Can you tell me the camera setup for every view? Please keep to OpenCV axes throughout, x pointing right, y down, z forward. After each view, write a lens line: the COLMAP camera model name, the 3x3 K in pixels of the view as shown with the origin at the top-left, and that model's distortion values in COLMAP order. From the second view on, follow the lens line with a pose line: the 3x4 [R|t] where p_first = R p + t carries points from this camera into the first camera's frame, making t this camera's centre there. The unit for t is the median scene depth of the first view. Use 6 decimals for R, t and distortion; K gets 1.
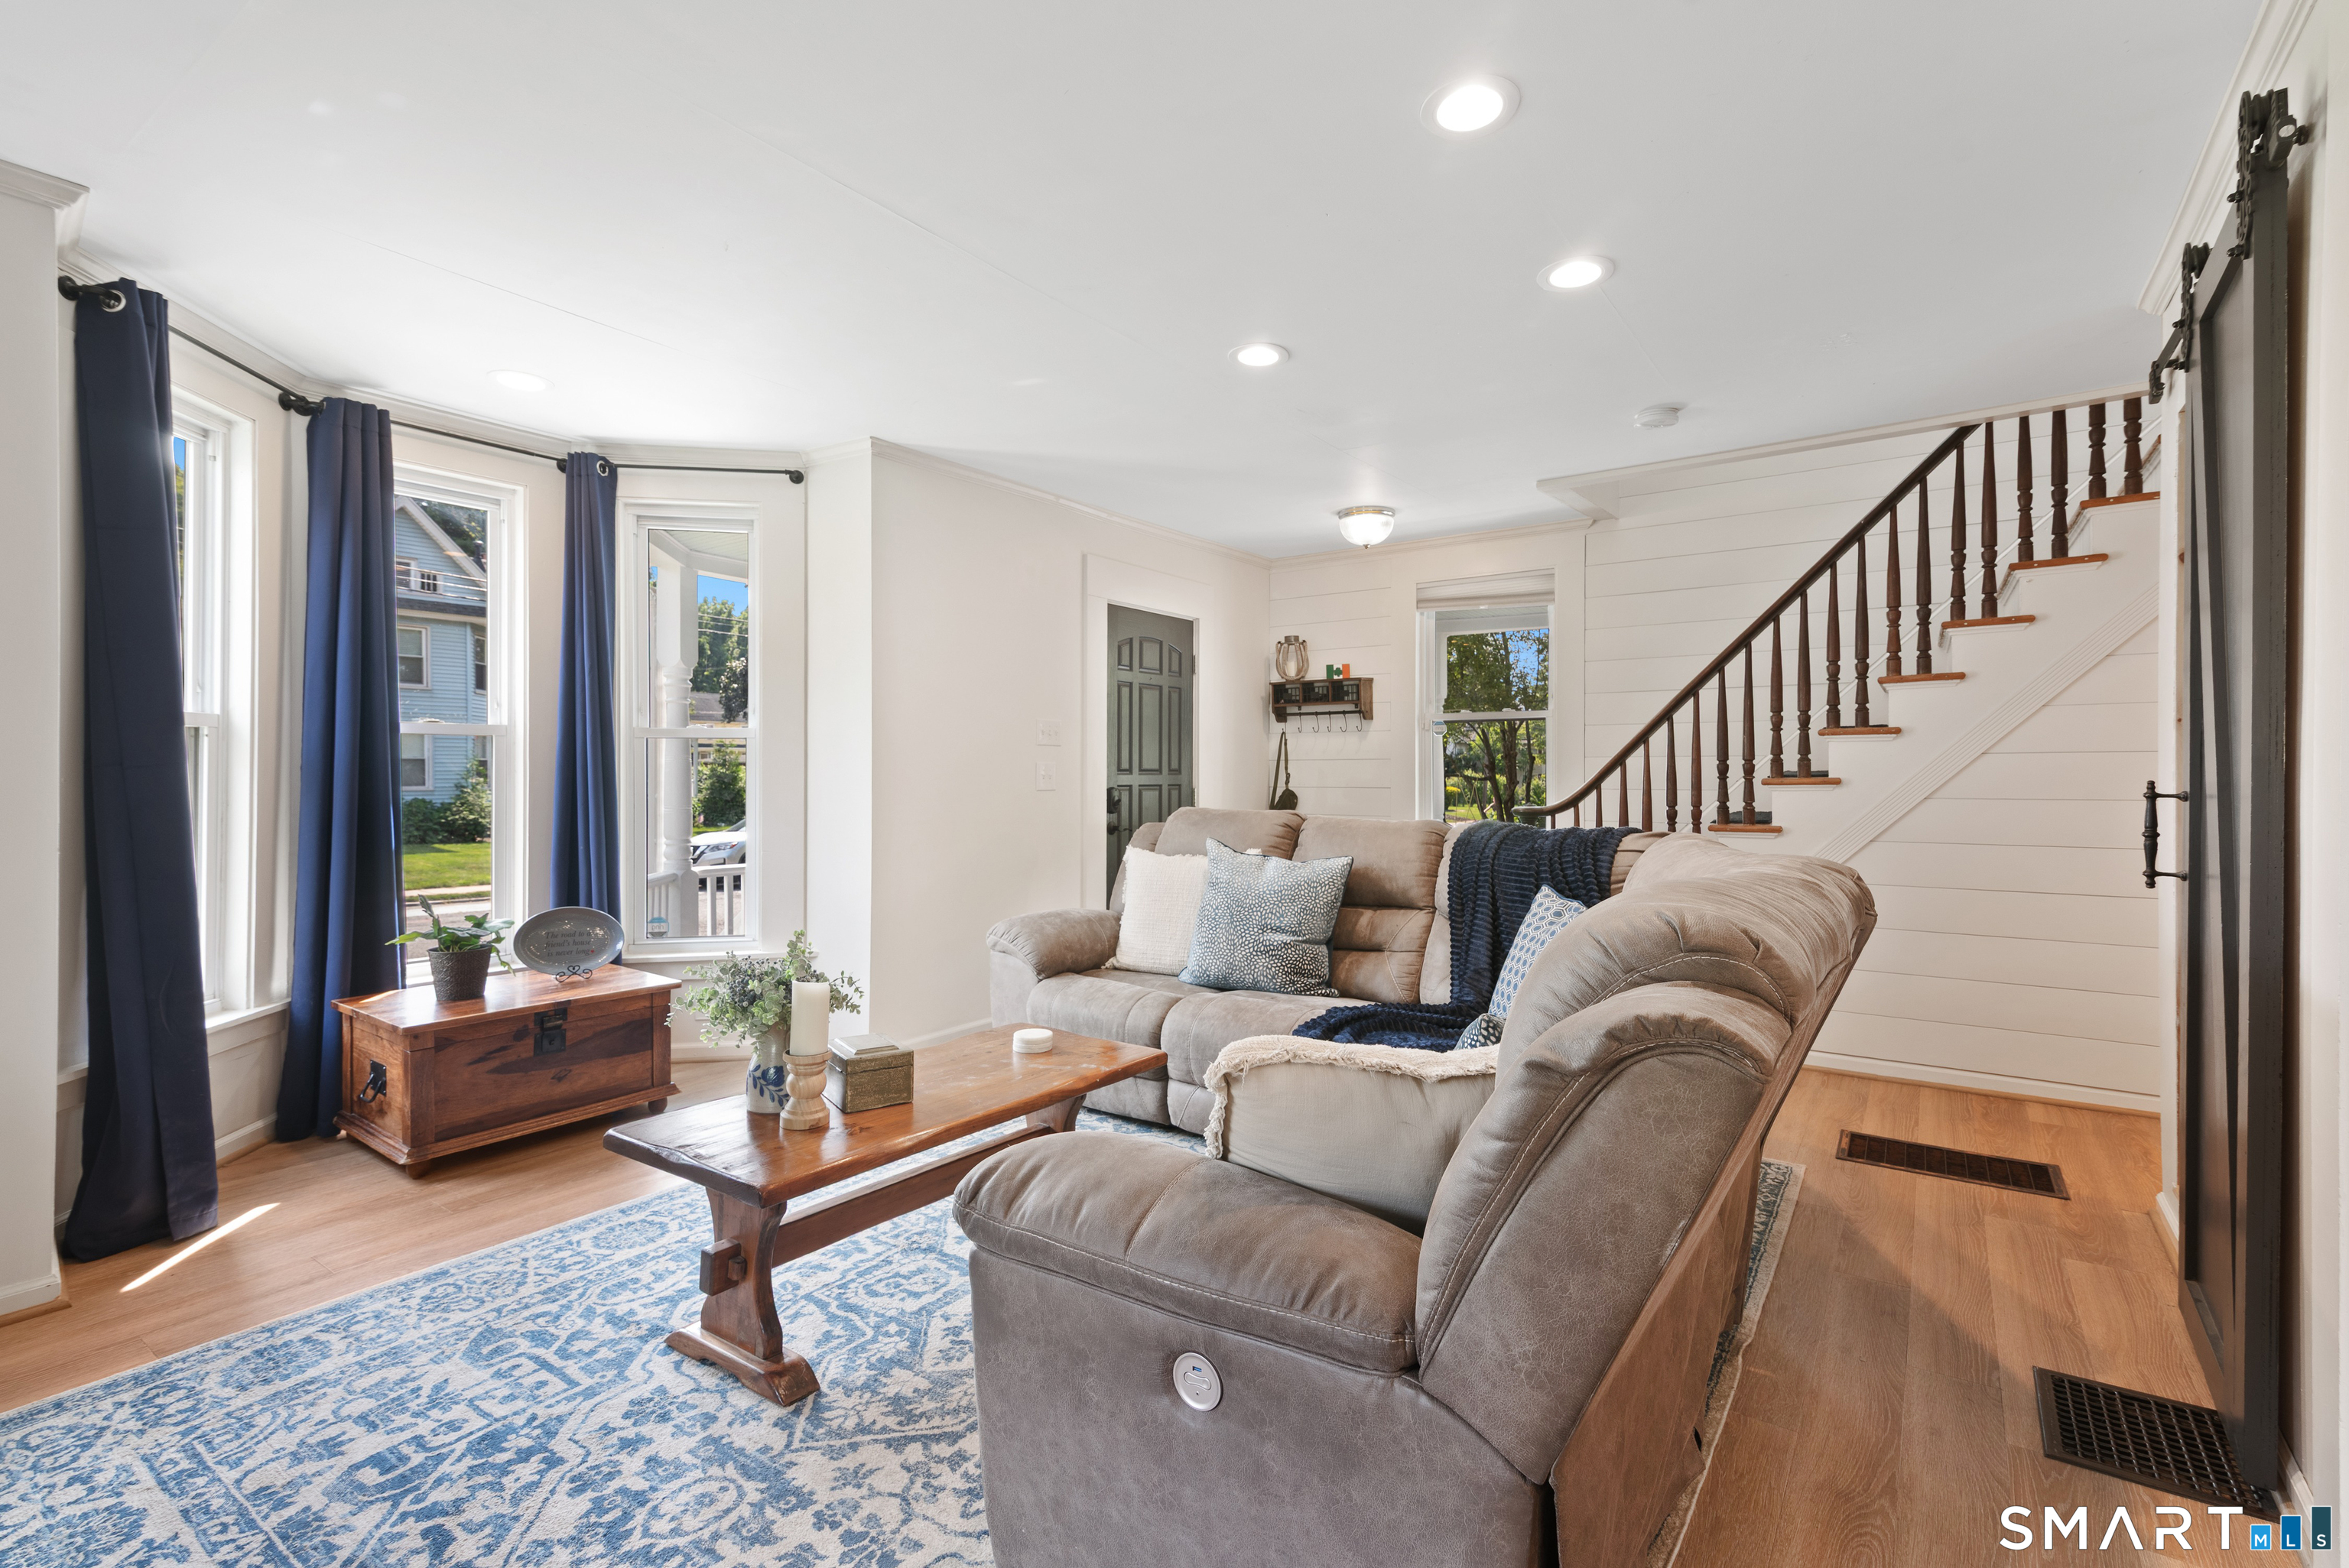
lens RADIAL K [[1066.2, 0, 1171.1], [0, 1066.2, 775.8], [0, 0, 1]] dist [0.023567, 0.000237]
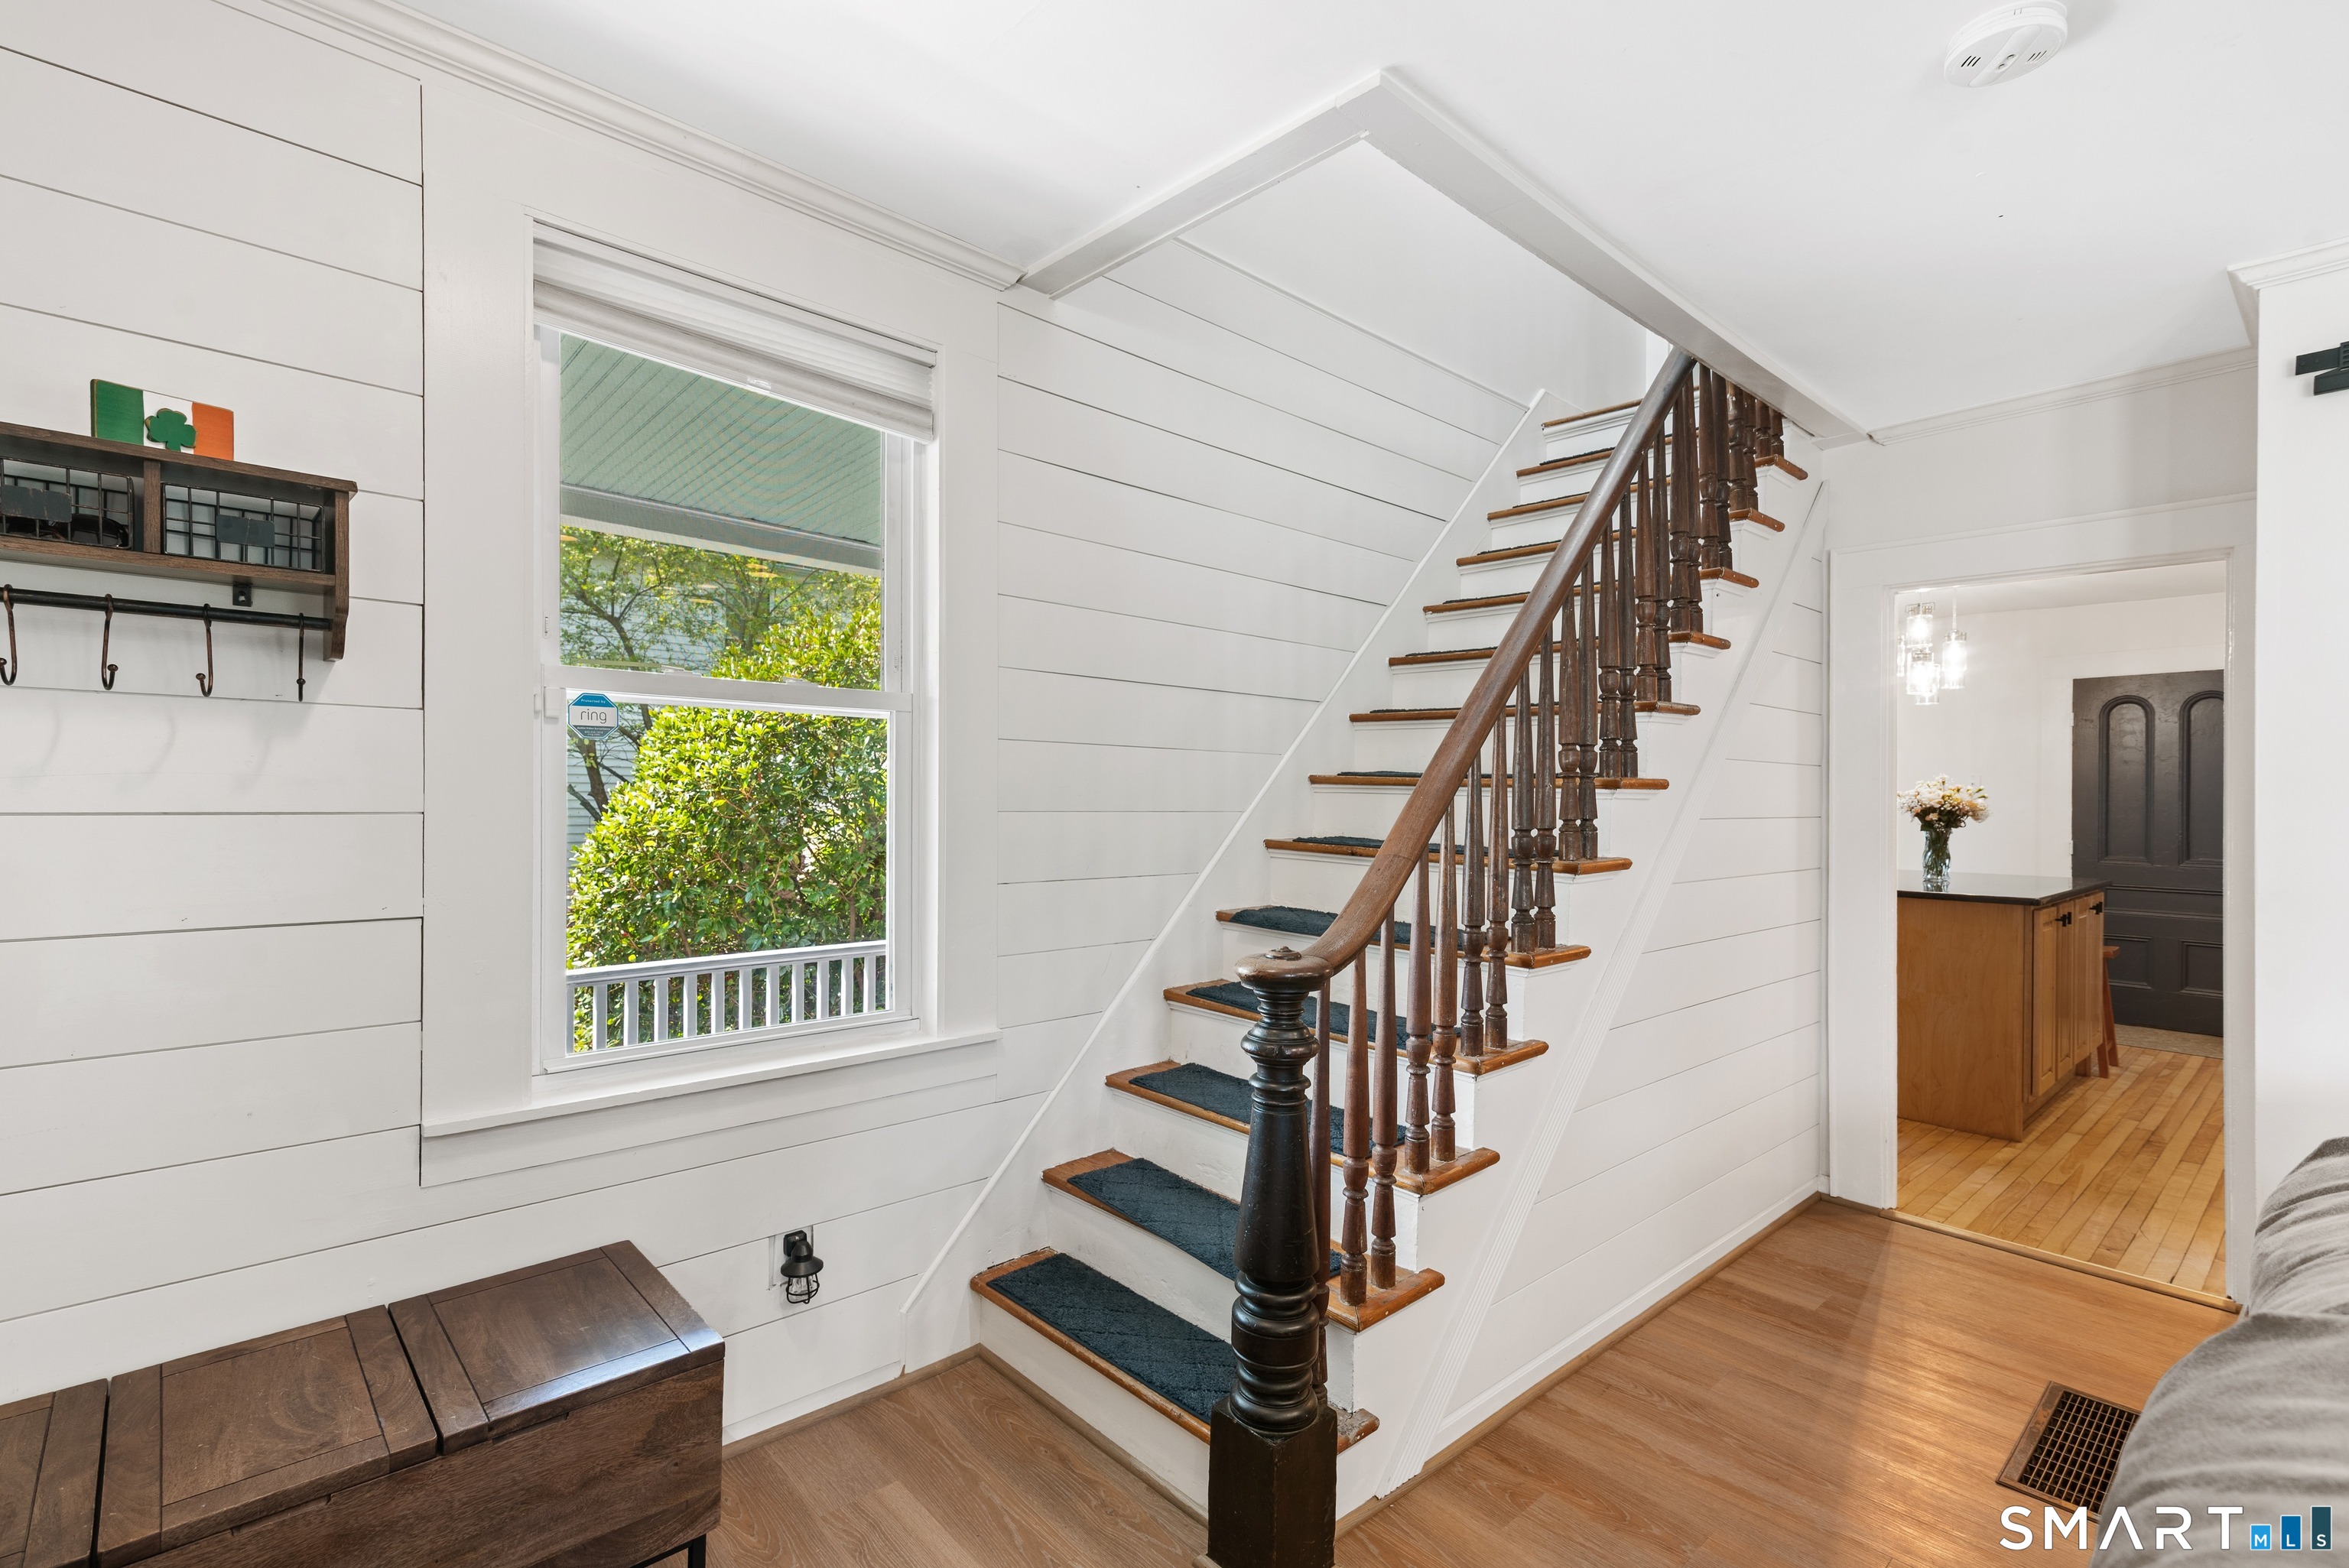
lens RADIAL K [[1087.0, 0, 1146.5], [0, 1087.0, 810.1], [0, 0, 1]] dist [0.024274, 0.000355]
pose [[0.209284, 0.000237, 0.977855, -0.075230], [-0.004165, 0.999991, 0.000650, -0.040927], [-0.977846, -0.004209, 0.209284, 1.788392]]
